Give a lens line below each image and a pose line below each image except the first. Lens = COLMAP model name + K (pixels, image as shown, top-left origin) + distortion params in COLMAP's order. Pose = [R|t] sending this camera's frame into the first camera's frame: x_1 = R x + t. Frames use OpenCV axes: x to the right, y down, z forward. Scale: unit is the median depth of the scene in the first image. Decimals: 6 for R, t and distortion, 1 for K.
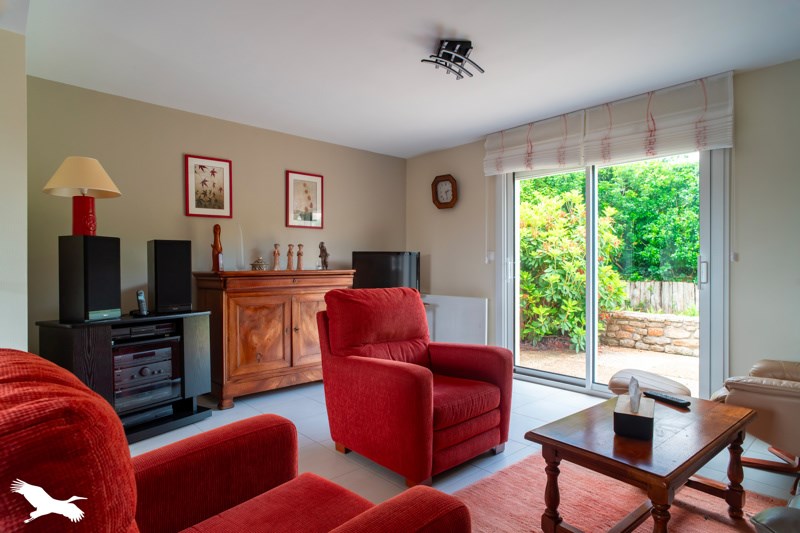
lens RADIAL K [[465.6, 0, 391.7], [0, 465.6, 265.3], [0, 0, 1]] dist [-0.008119, 0.000722]
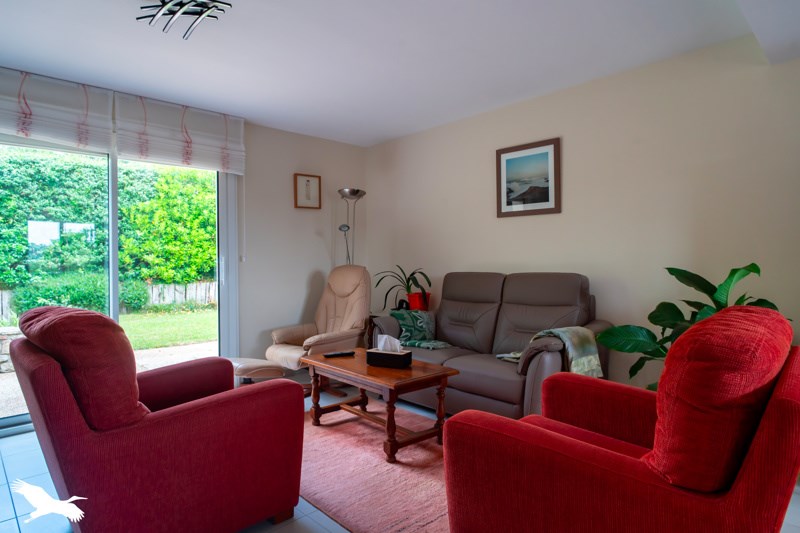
lens RADIAL K [[465.6, 0, 391.7], [0, 465.6, 265.3], [0, 0, 1]] dist [-0.008119, 0.000722]
pose [[-0.018929, -0.006200, 0.999802, -0.542494], [0.008921, 0.999940, 0.006369, -0.003425], [-0.999781, 0.009040, -0.018873, 0.544927]]
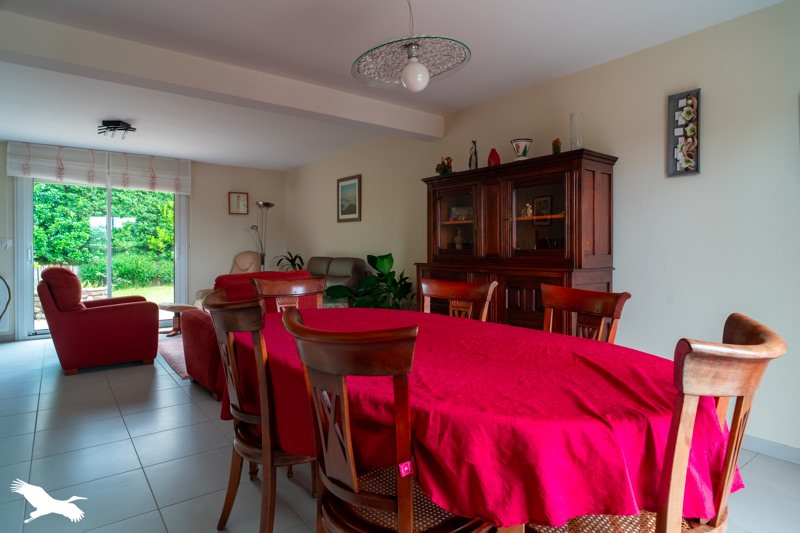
lens RADIAL K [[465.6, 0, 391.7], [0, 465.6, 265.3], [0, 0, 1]] dist [-0.008119, 0.000722]
pose [[0.115011, -0.034638, 0.992760, -1.179563], [-0.004931, 0.999360, 0.035440, -0.010479], [-0.993352, -0.008972, 0.114767, -0.158955]]
